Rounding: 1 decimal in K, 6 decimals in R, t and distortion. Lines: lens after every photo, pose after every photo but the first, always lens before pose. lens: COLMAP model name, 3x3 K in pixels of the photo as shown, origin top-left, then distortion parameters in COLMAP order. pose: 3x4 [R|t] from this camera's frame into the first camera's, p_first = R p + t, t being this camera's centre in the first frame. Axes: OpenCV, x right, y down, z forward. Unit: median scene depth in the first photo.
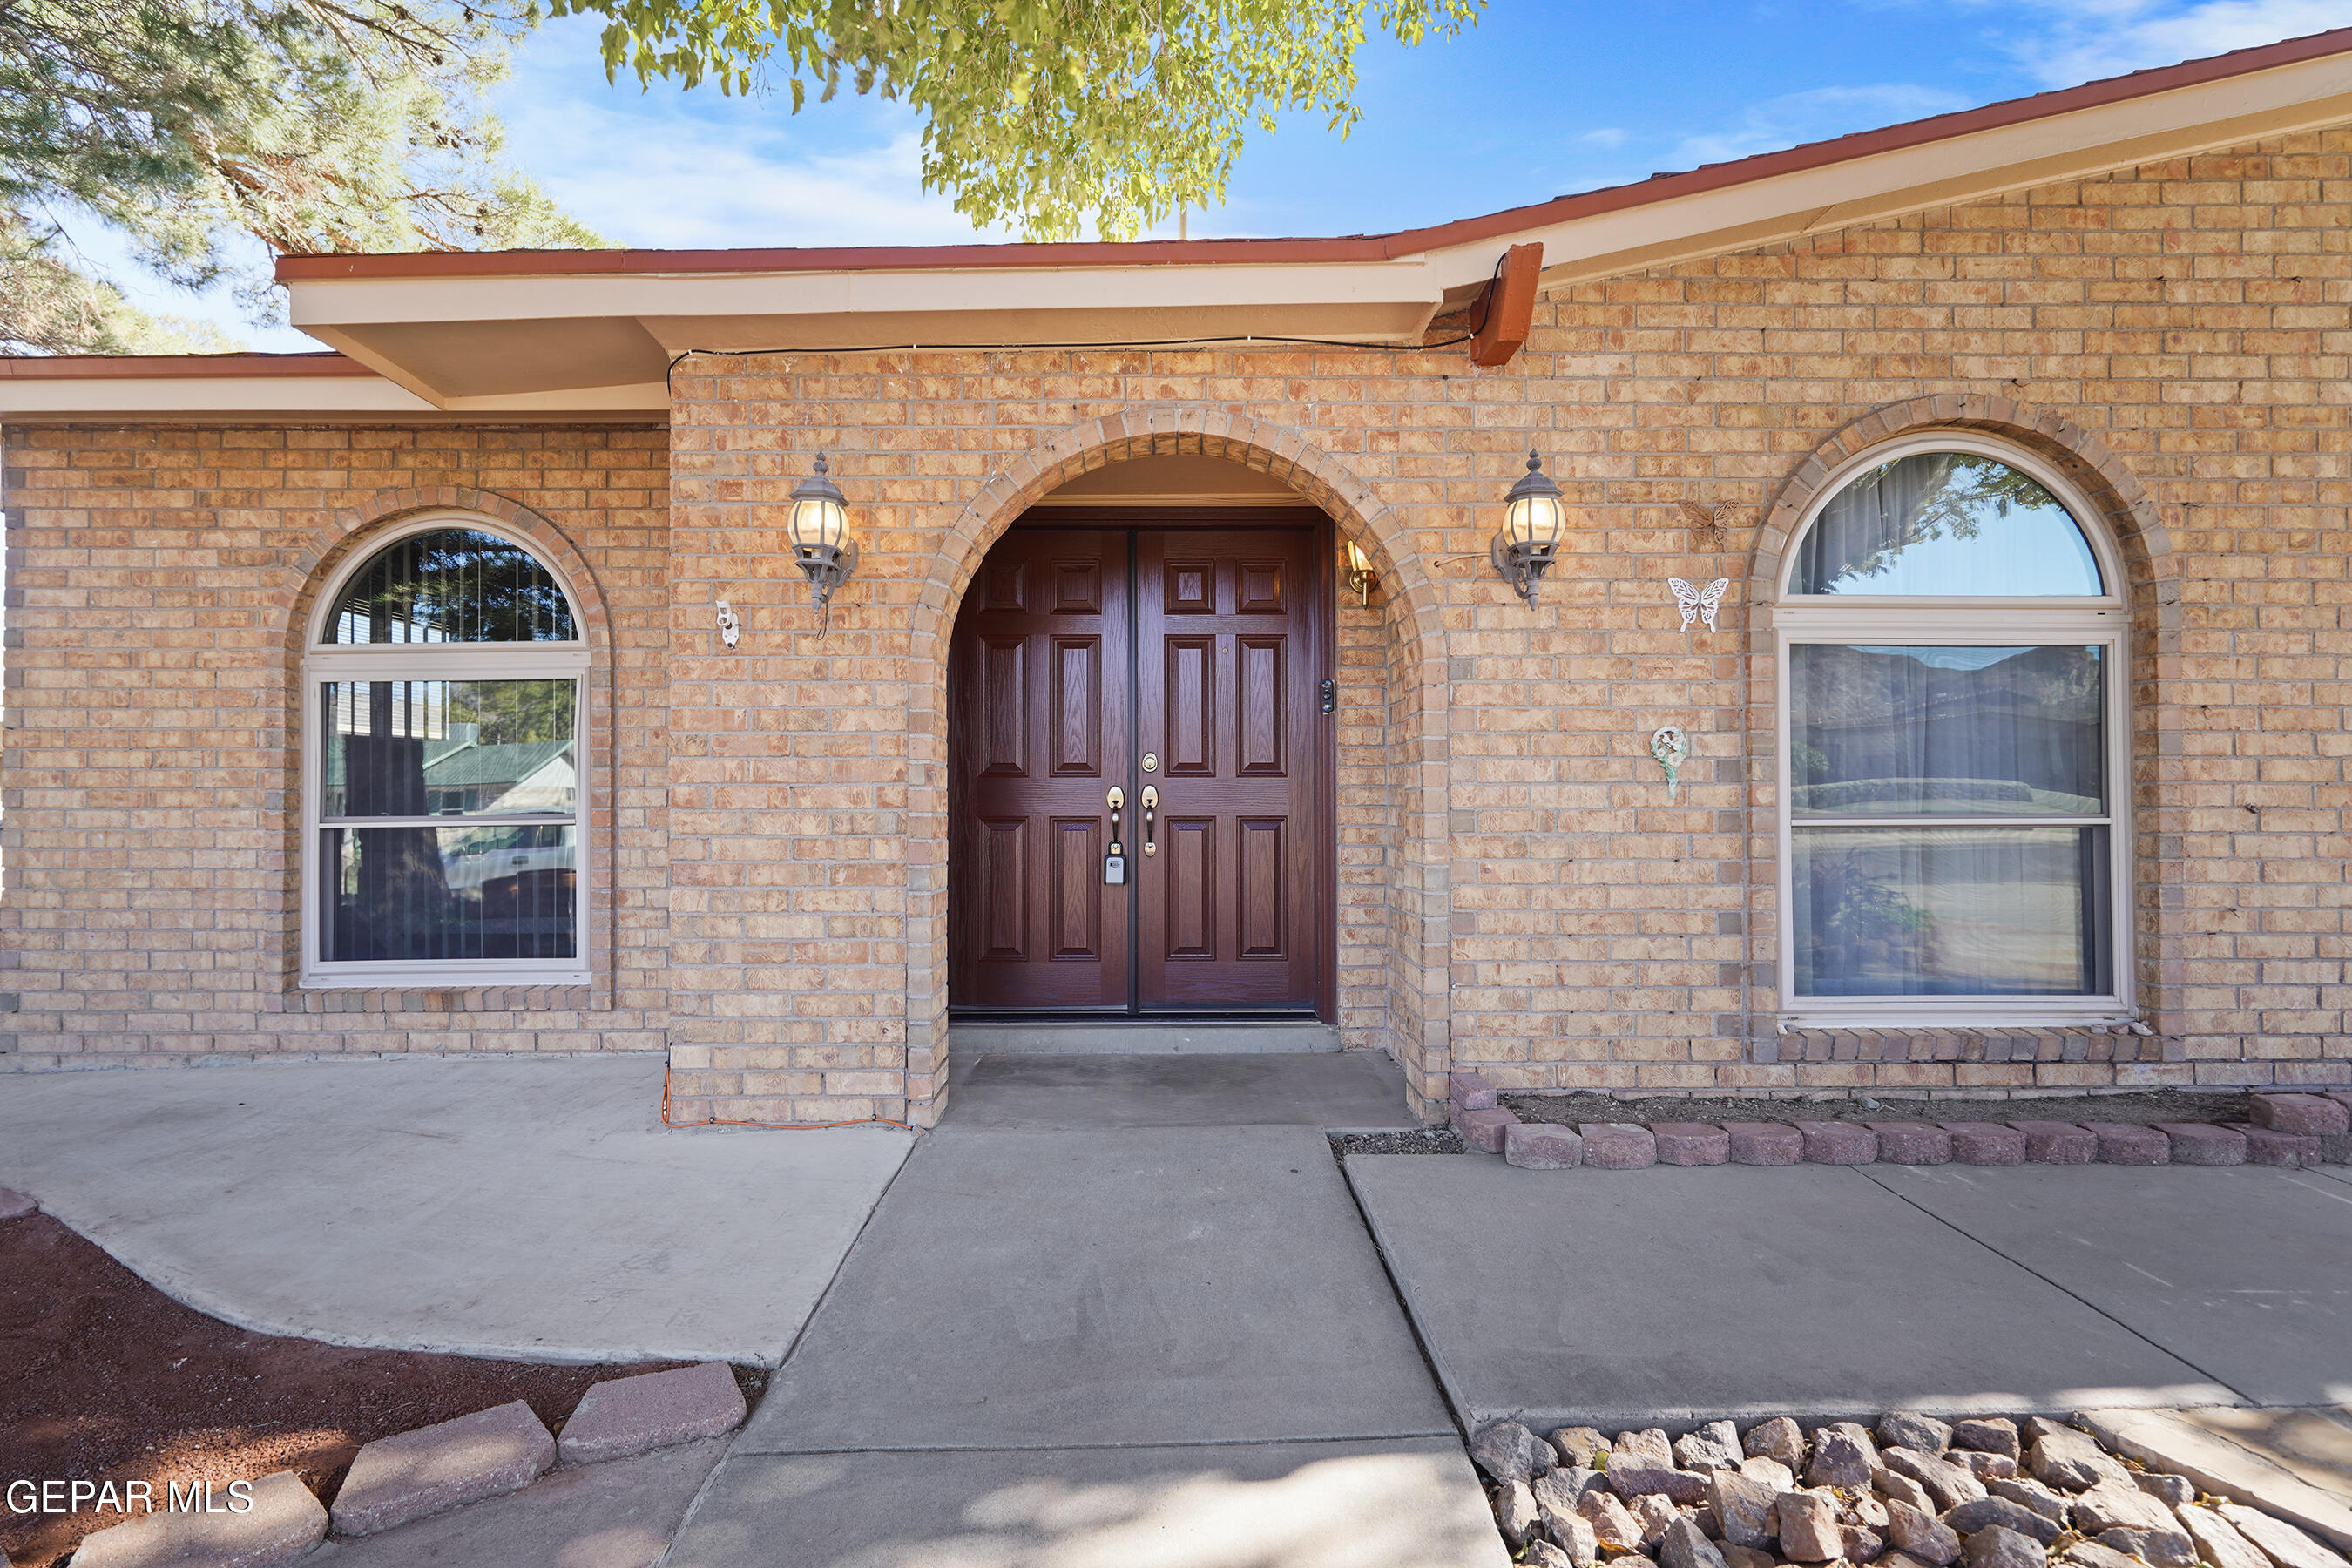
lens RADIAL K [[1087.2, 0, 1176.0], [0, 1087.2, 784.0], [0, 0, 1]] dist [-0.000811, -0.000053]
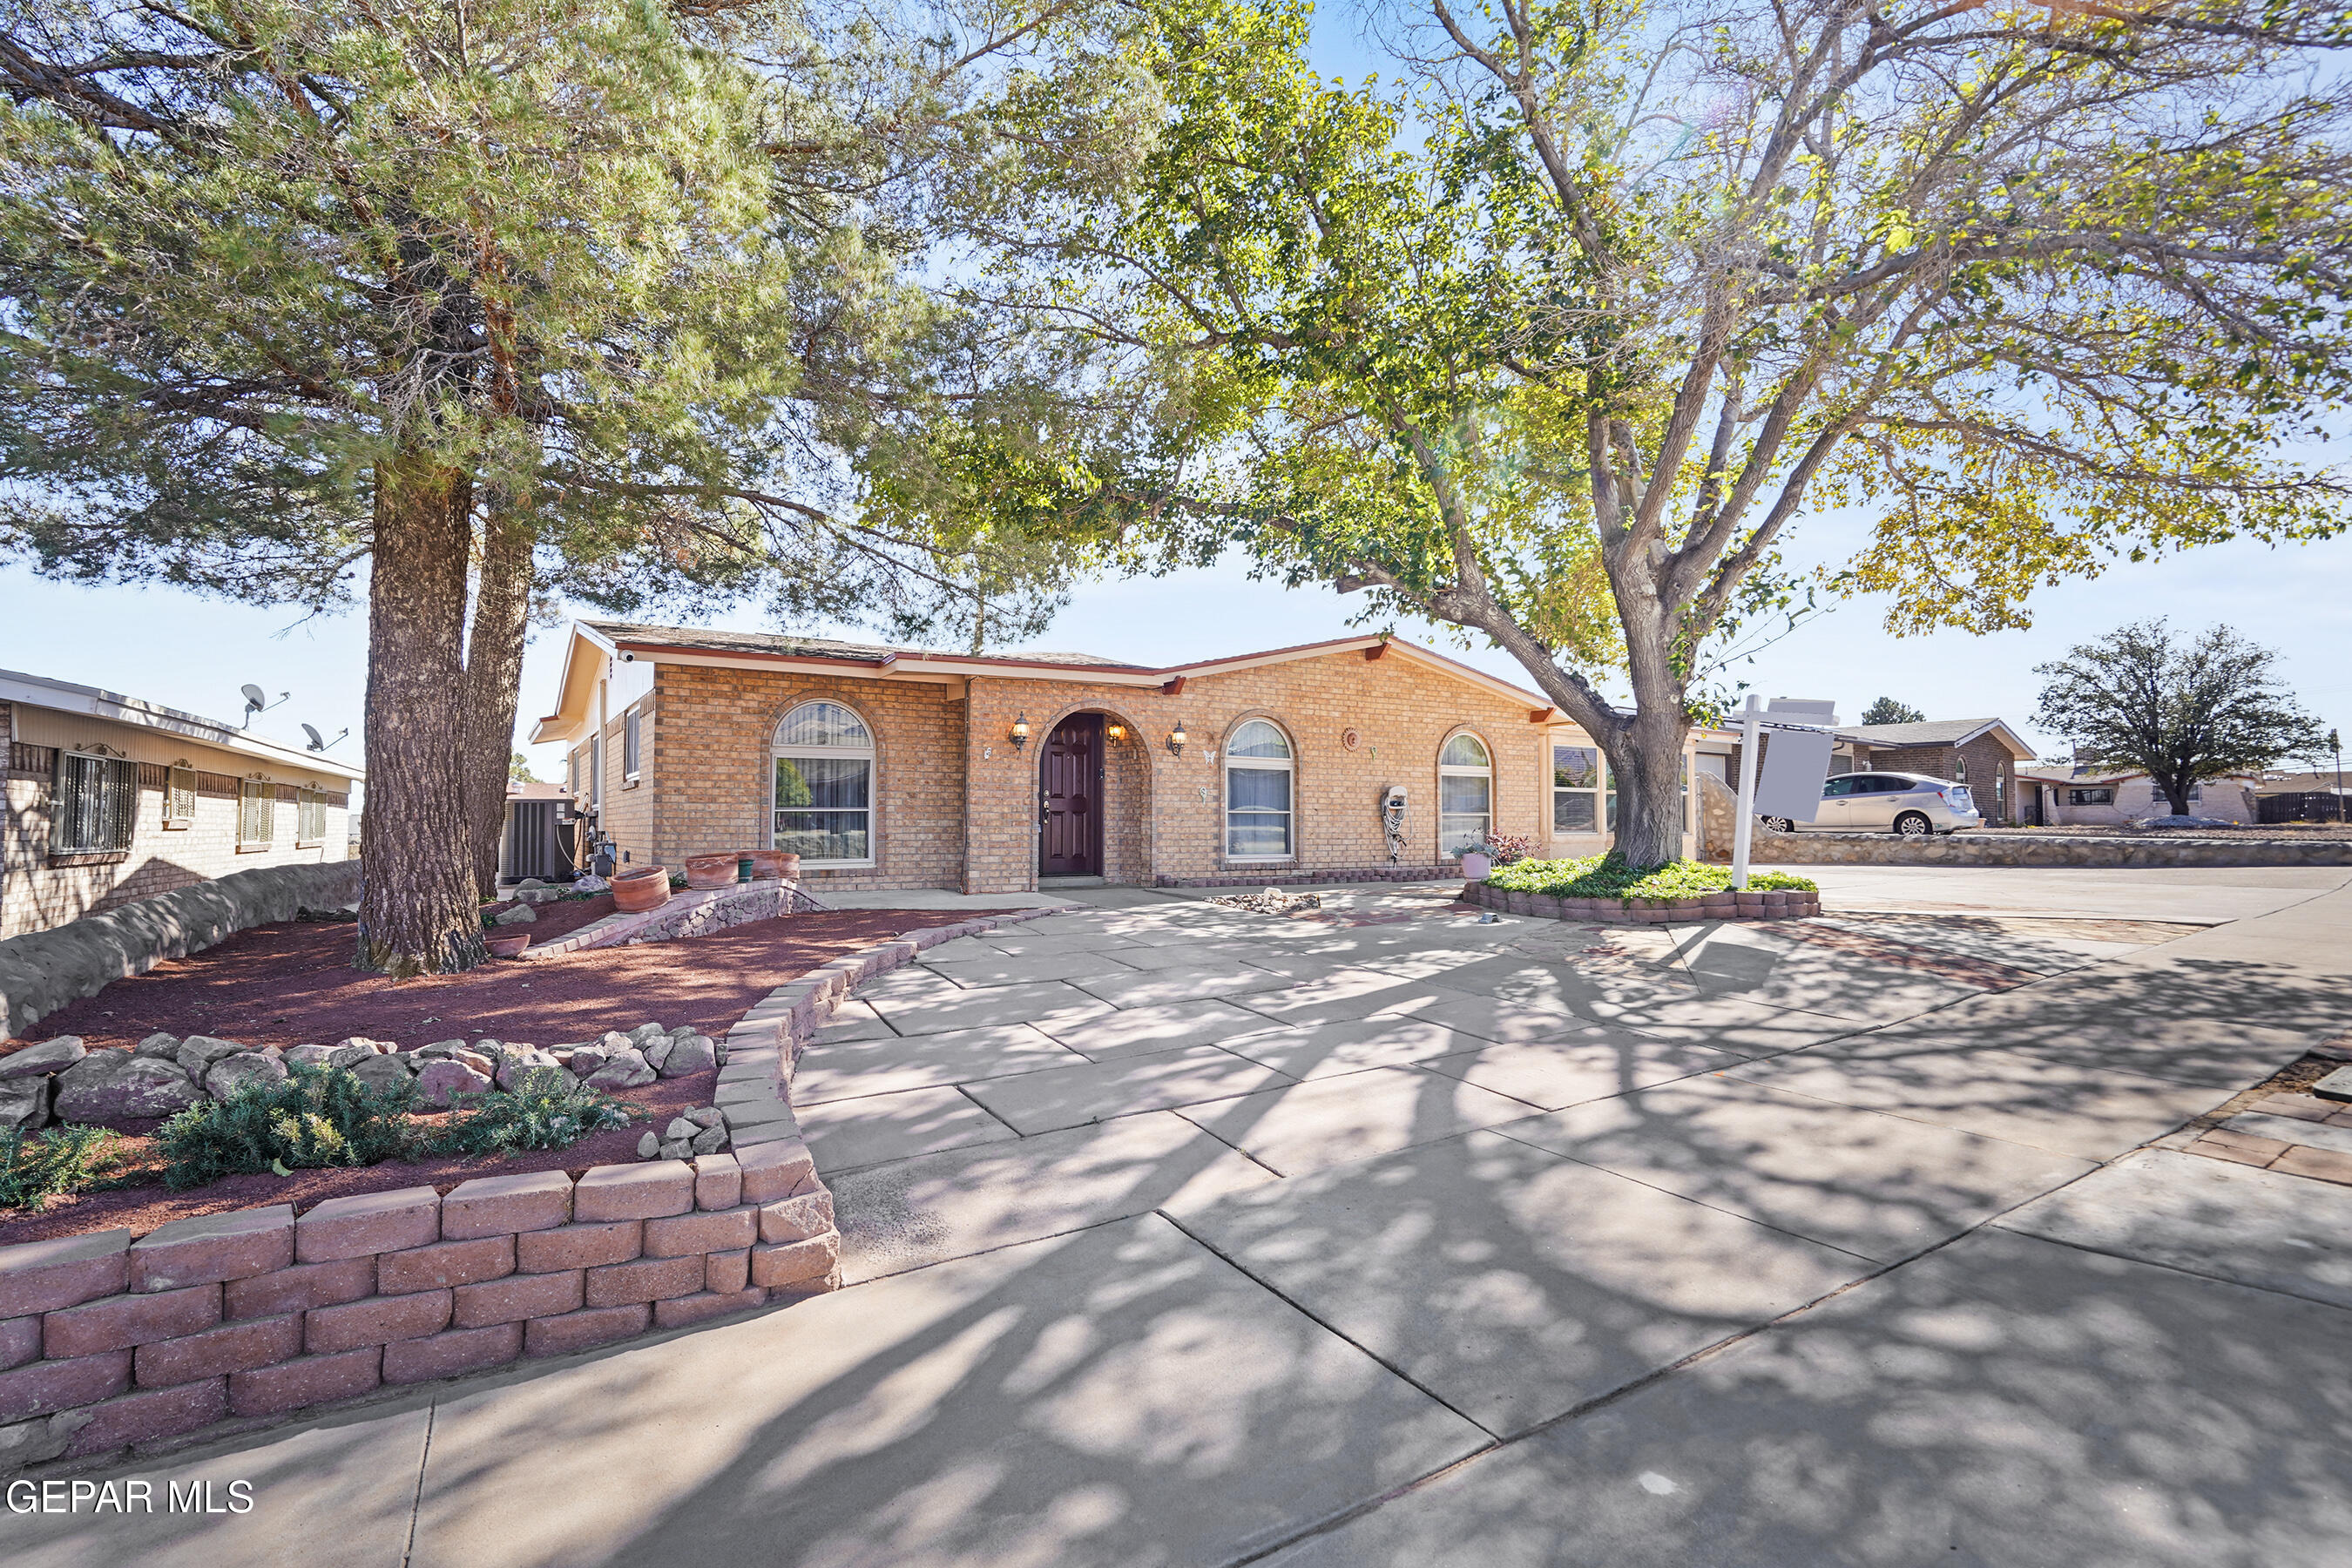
lens RADIAL K [[1087.2, 0, 1176.0], [0, 1087.2, 784.0], [0, 0, 1]] dist [-0.000811, -0.000053]
pose [[0.848460, 0.022762, 0.528769, -1.757224], [-0.007458, 0.999490, -0.031058, 0.059650], [-0.529207, 0.022408, 0.848197, -2.357180]]
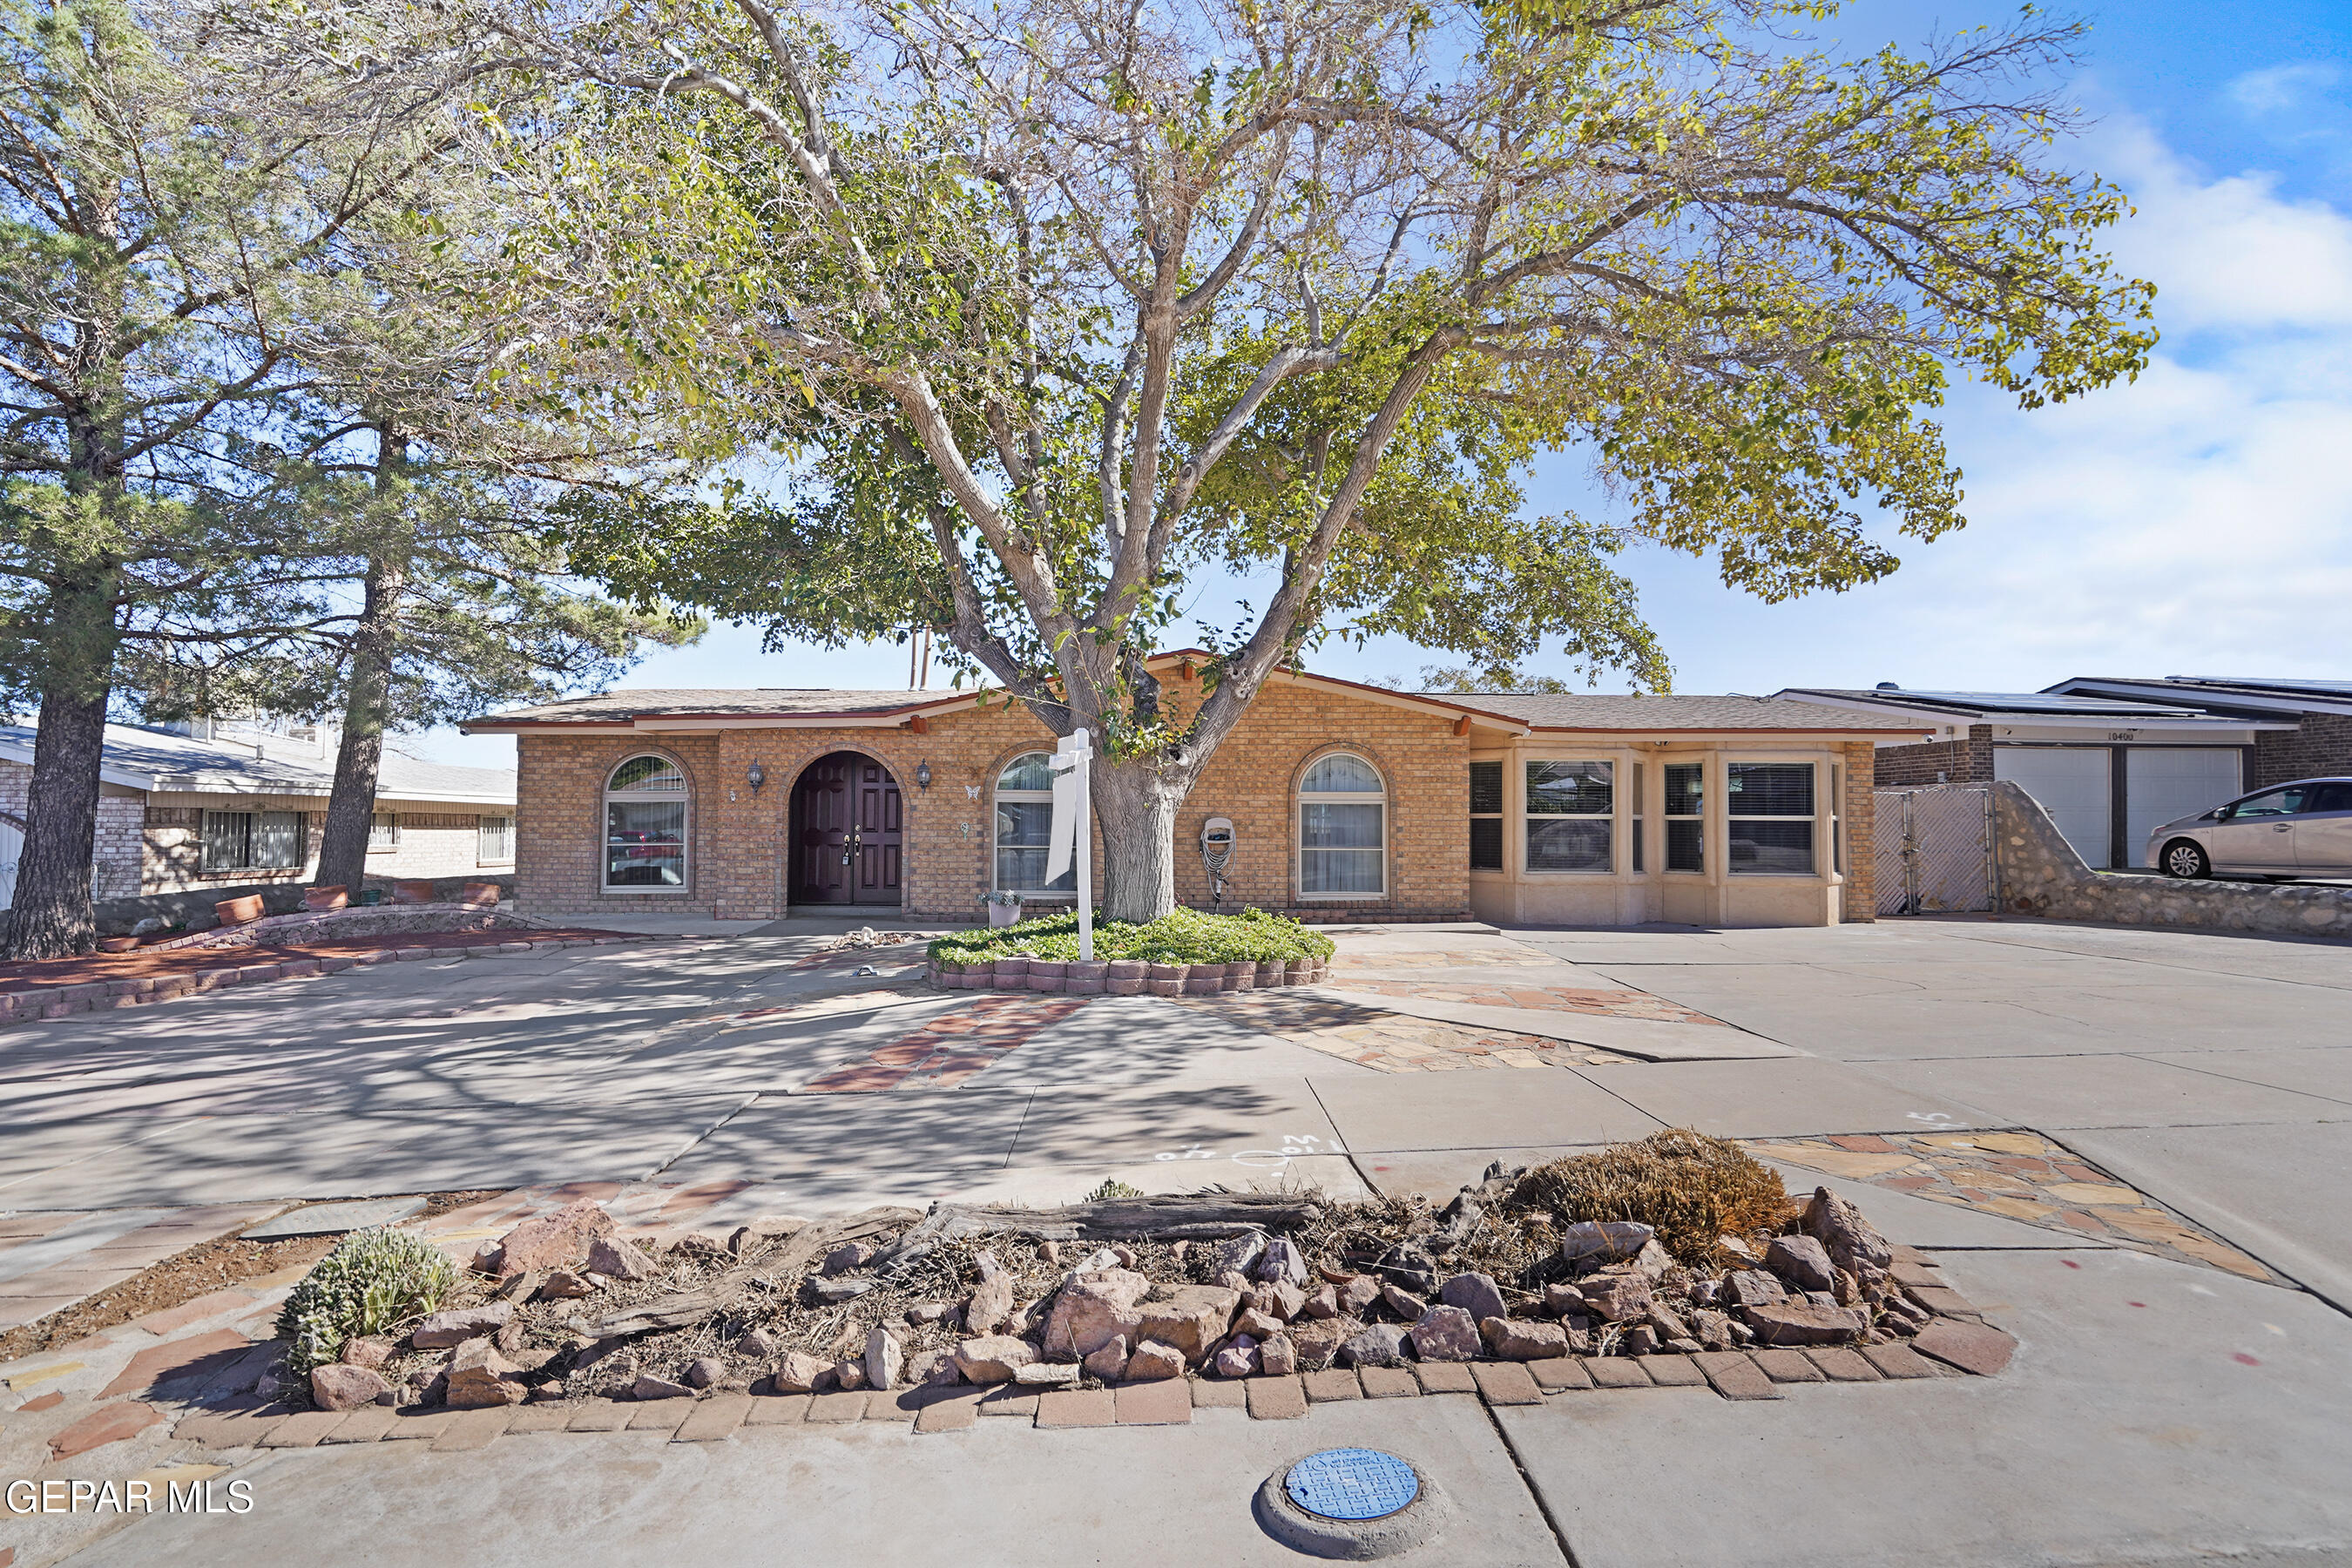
lens RADIAL K [[1261.2, 0, 1176.0], [0, 1261.2, 784.0], [0, 0, 1]] dist [-0.000955, -0.000120]
pose [[0.999973, 0.007018, -0.002021, 1.252233], [-0.007051, 0.999835, -0.016743, -0.126006], [0.001903, 0.016756, 0.999858, -3.710775]]
